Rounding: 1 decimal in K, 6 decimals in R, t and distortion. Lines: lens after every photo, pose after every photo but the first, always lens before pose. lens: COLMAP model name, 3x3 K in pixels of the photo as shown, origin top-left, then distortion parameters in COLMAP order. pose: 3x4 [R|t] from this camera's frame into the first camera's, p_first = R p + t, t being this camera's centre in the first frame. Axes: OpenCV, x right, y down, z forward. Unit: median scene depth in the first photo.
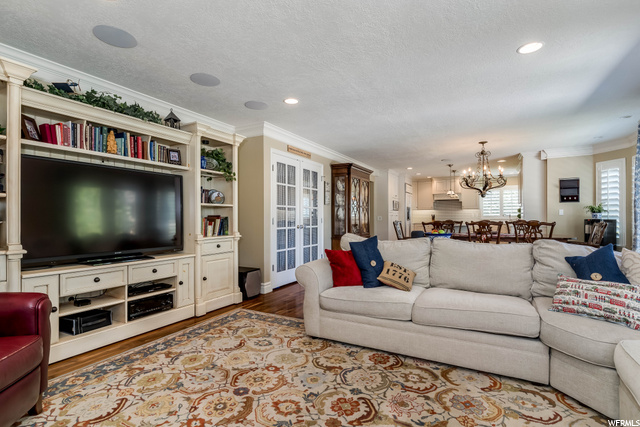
lens RADIAL K [[307.7, 0, 320.0], [0, 307.7, 213.5], [0, 0, 1]] dist [-0.002642, -0.000197]
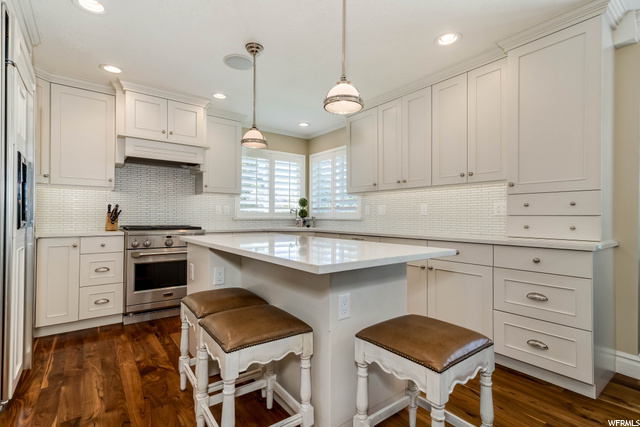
lens RADIAL K [[307.7, 0, 320.0], [0, 307.7, 213.5], [0, 0, 1]] dist [-0.002642, -0.000197]
pose [[0.410085, 0.011147, 0.911979, 0.178065], [-0.012394, 0.999901, -0.006648, 0.010832], [-0.911963, -0.008577, 0.410182, 0.709592]]
